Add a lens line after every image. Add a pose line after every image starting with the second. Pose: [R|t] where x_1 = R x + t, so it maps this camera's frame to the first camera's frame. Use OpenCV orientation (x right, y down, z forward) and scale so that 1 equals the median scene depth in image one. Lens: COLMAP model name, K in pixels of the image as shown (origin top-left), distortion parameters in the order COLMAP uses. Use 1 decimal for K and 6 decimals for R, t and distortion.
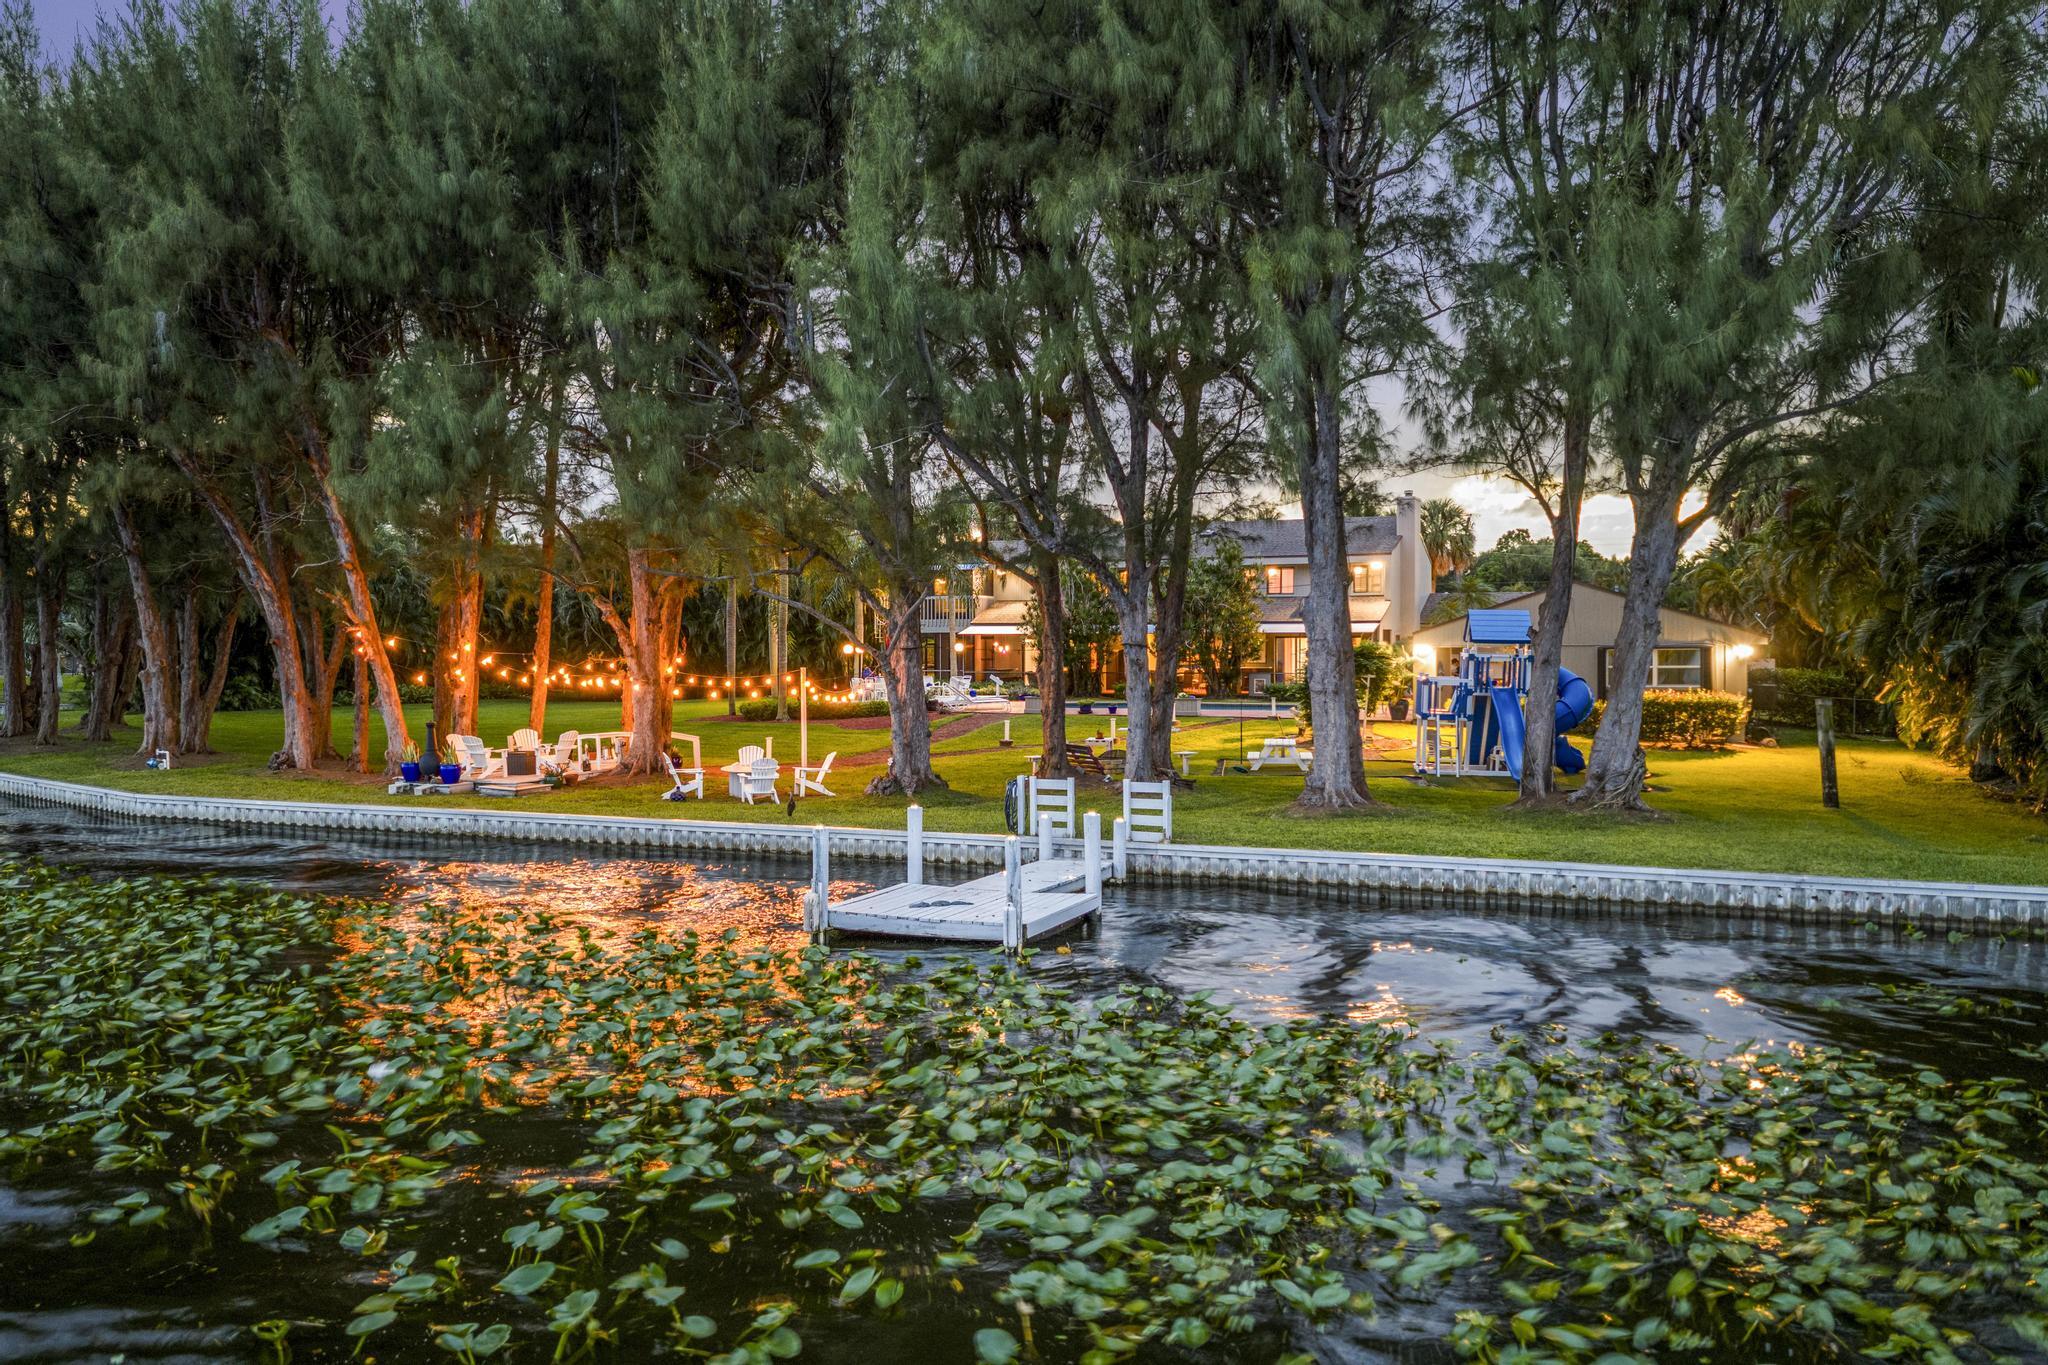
lens RADIAL K [[1700.3, 0, 1031.0], [0, 1700.3, 688.7], [0, 0, 1]] dist [-0.024362, 0.008566]
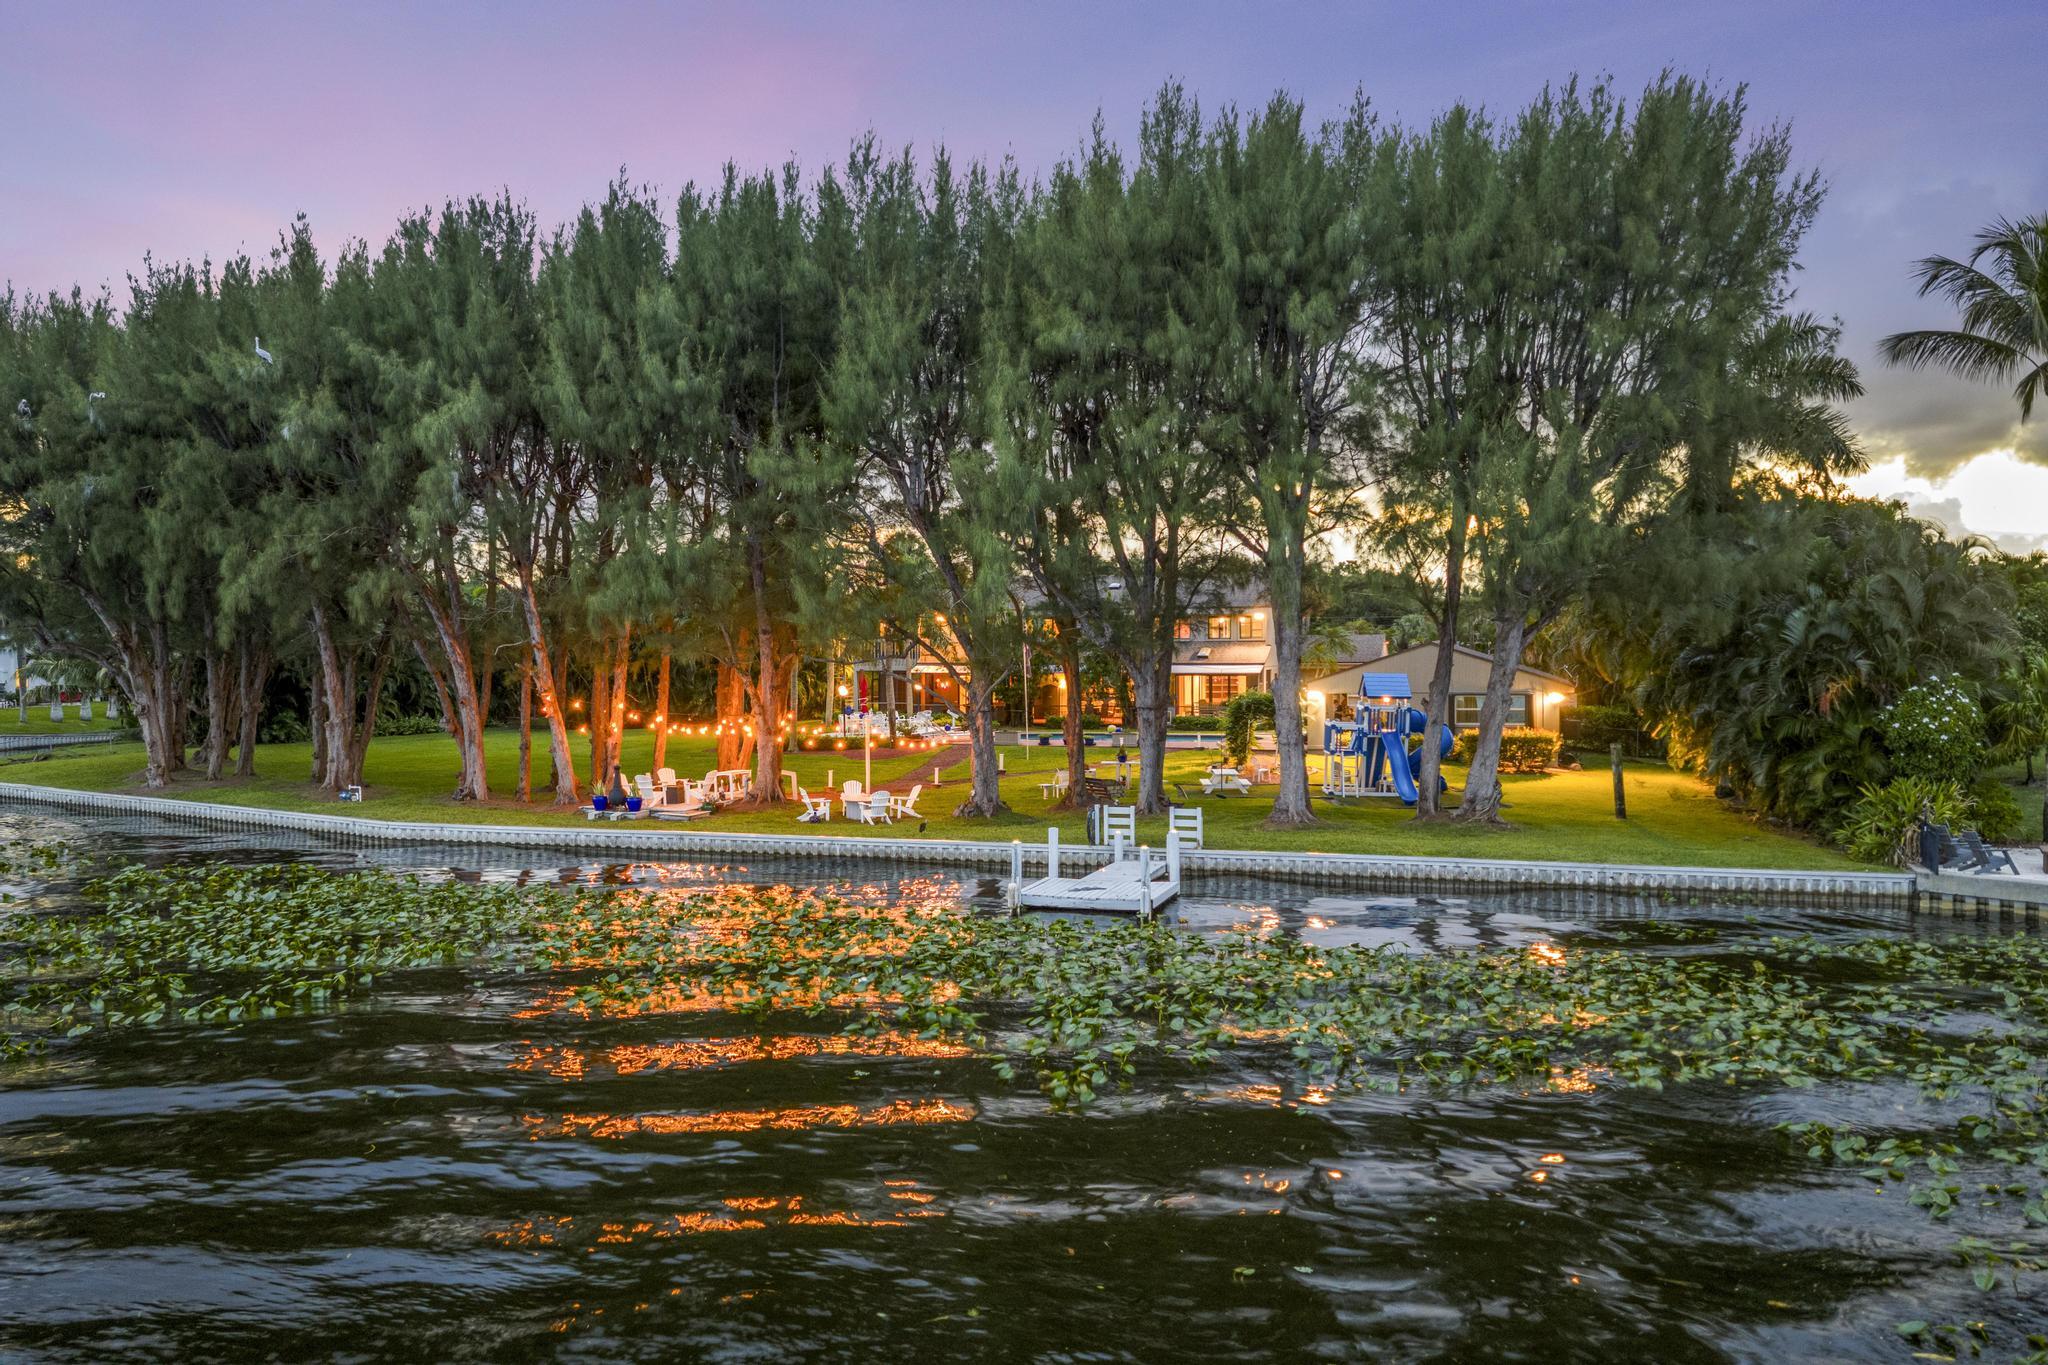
lens RADIAL K [[1700.3, 0, 1032.5], [0, 1700.3, 683.1], [0, 0, 1]] dist [-0.024362, 0.008566]
pose [[0.994115, -0.002667, 0.108294, -0.177931], [0.003272, 0.999980, -0.005405, -0.037758], [-0.108277, 0.005727, 0.994104, -0.374956]]
